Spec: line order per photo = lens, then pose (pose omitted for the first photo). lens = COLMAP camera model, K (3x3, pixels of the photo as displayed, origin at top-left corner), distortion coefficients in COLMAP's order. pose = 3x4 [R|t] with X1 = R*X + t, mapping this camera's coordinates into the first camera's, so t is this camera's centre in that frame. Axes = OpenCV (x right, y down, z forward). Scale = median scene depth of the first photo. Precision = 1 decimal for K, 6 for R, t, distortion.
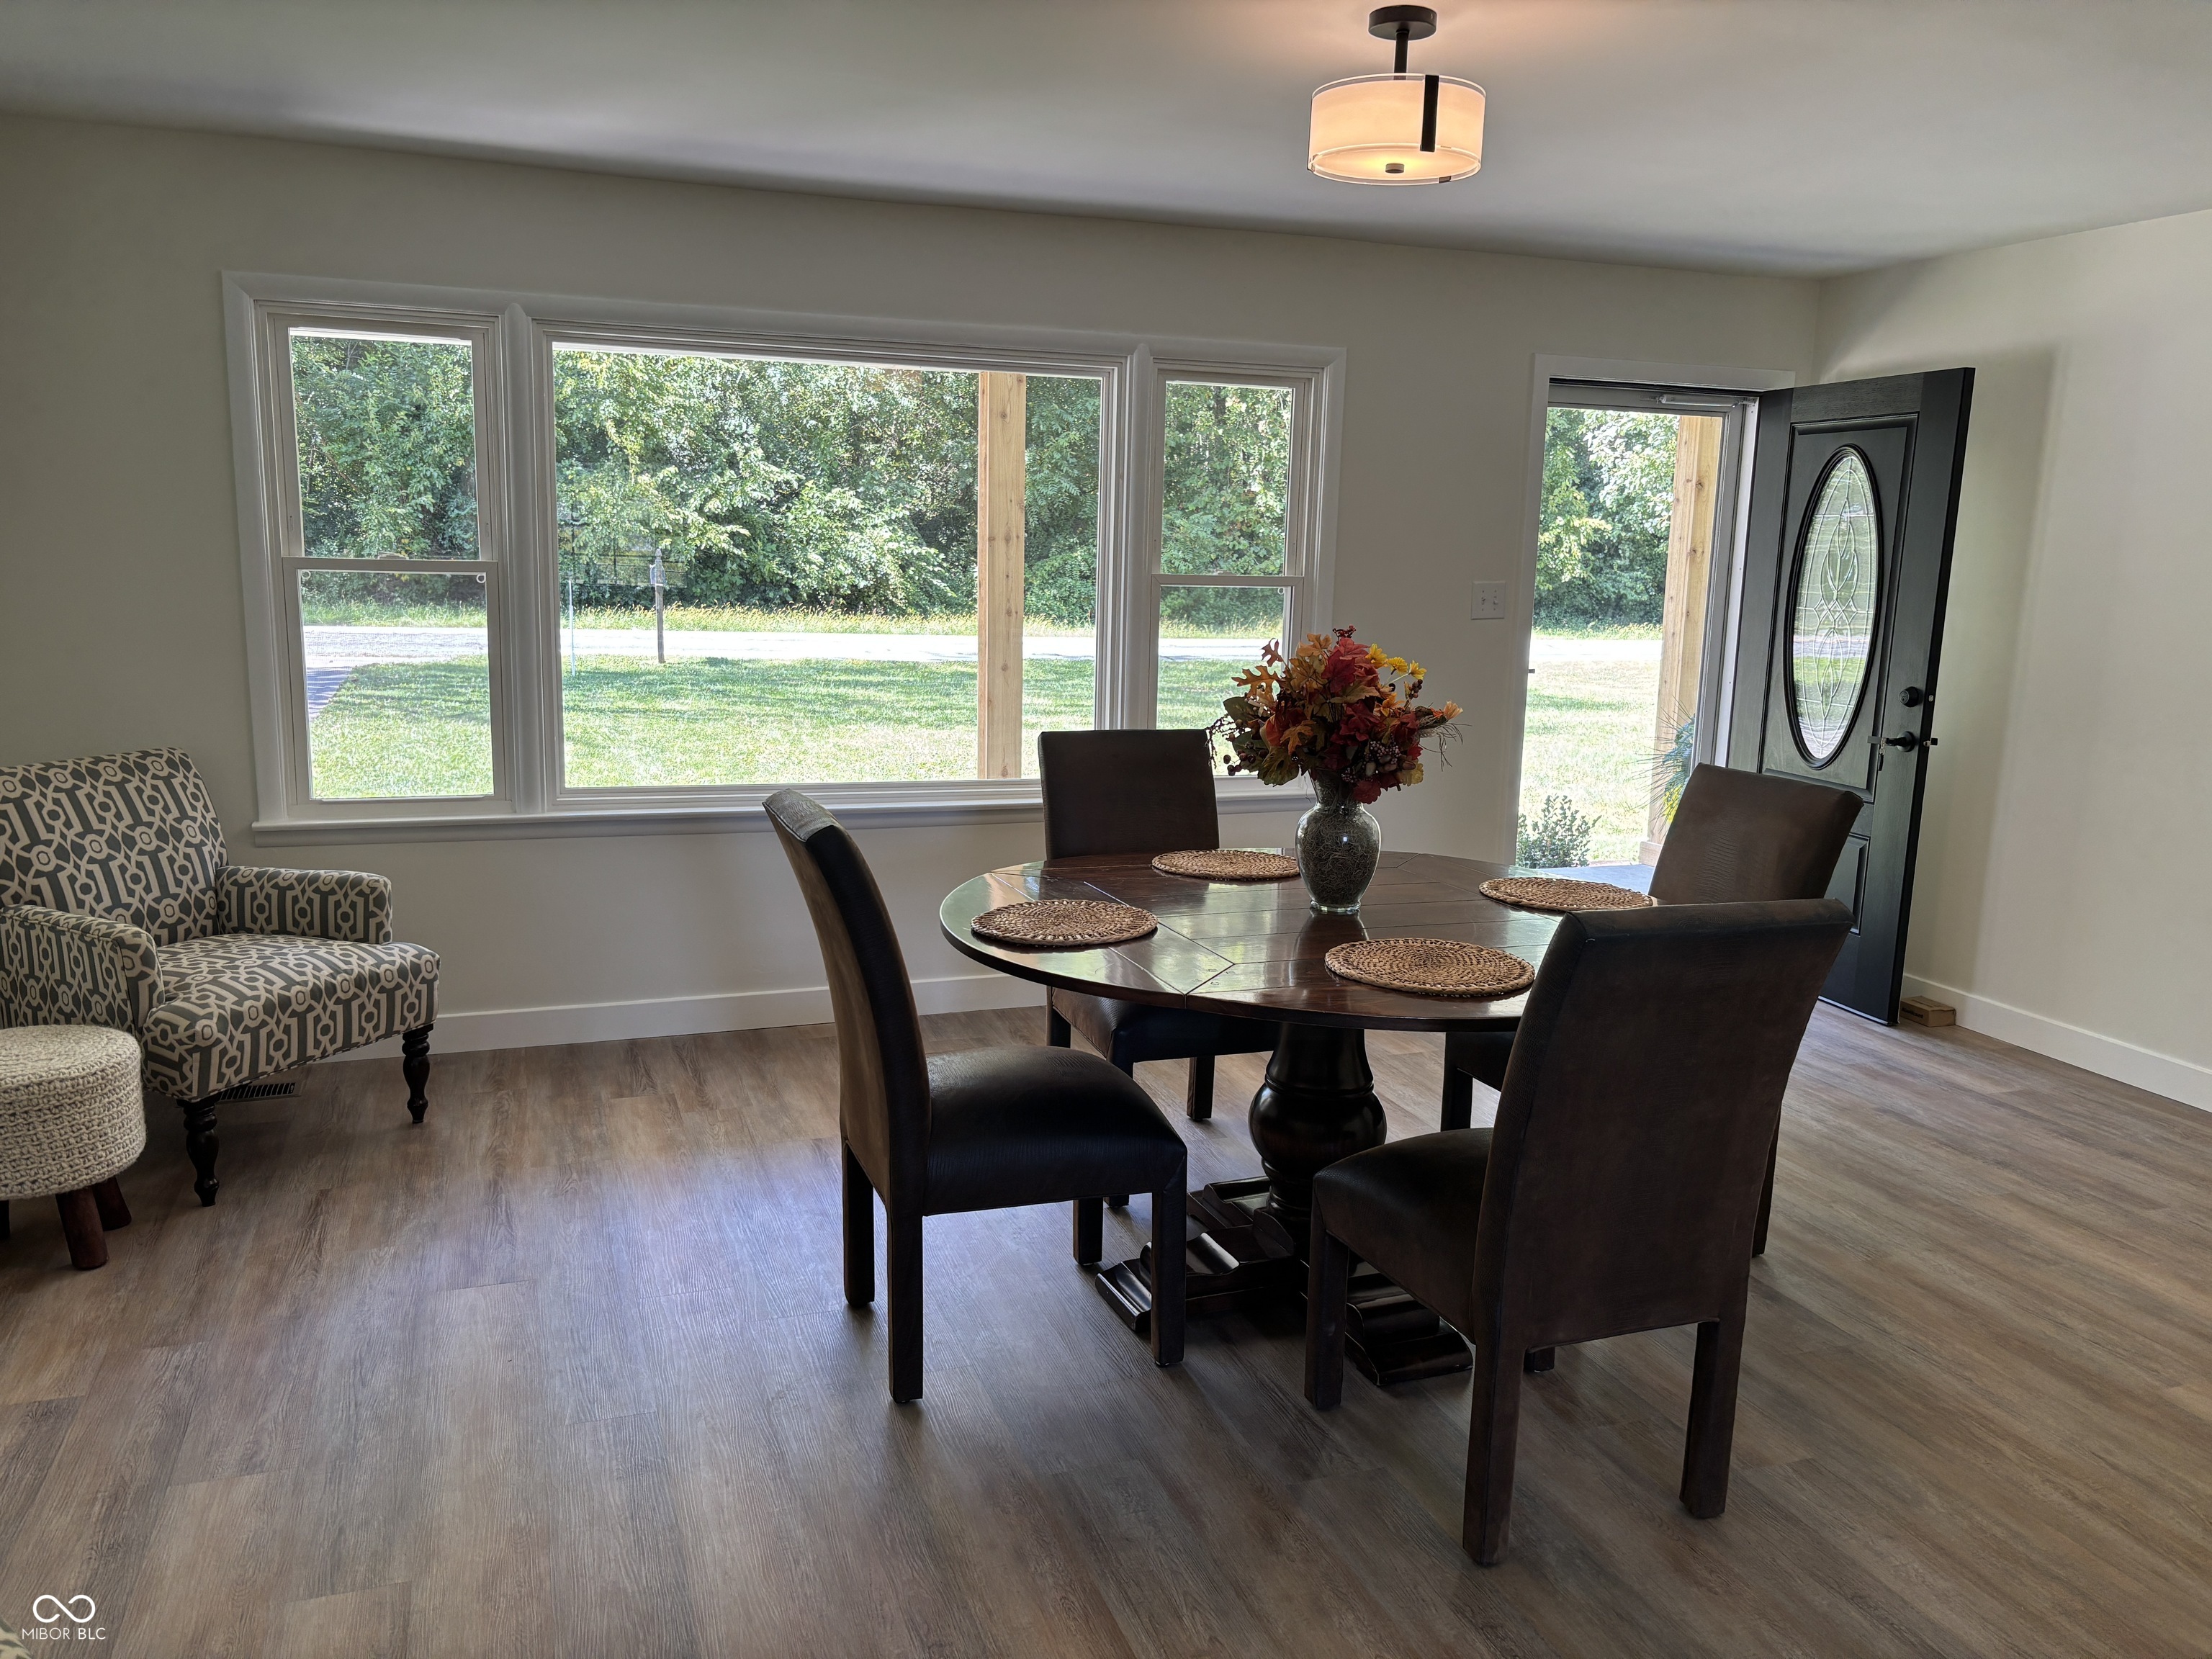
lens RADIAL K [[1658.7, 0, 1105.6], [0, 1658.7, 829.8], [0, 0, 1]] dist [0.023882, -0.014627]
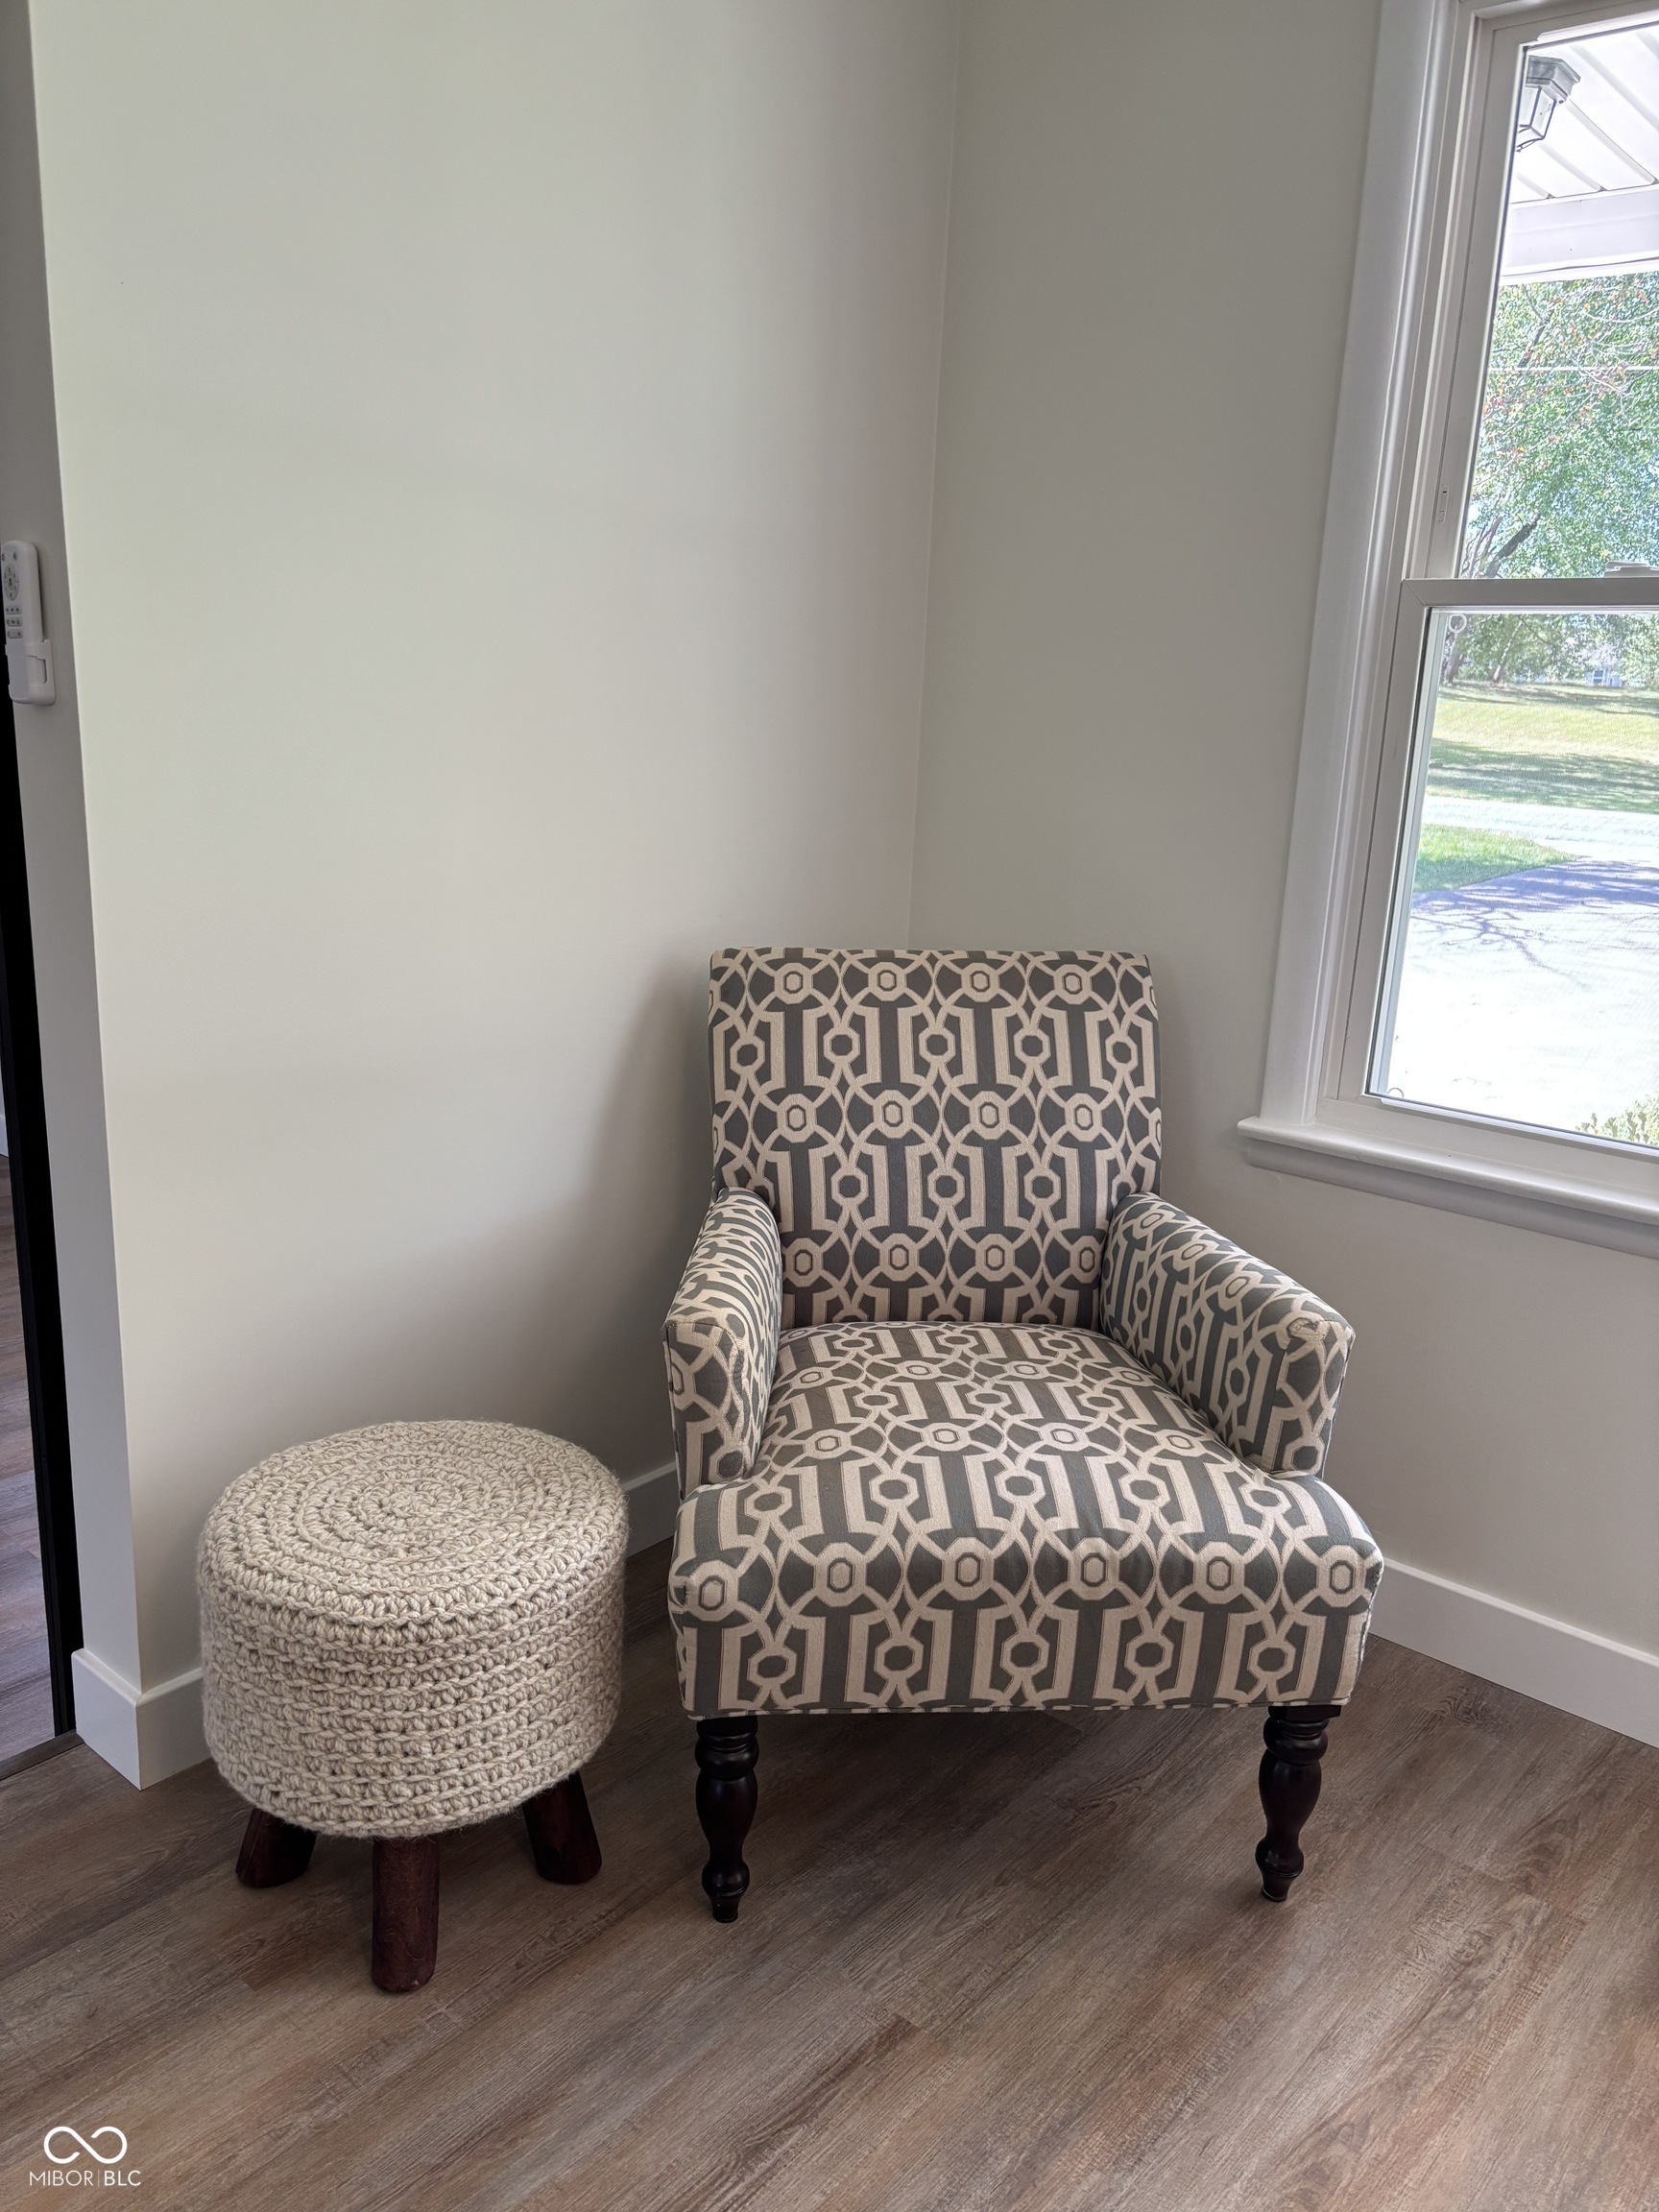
lens RADIAL K [[1658.7, 0, 834.6], [0, 1658.7, 1105.7], [0, 0, 1]] dist [0.023882, -0.014627]
pose [[0.488269, 0.209358, -0.847209, -0.153905], [-0.176520, 0.974424, 0.139062, -0.062701], [0.854655, 0.081650, 0.512736, 0.691648]]
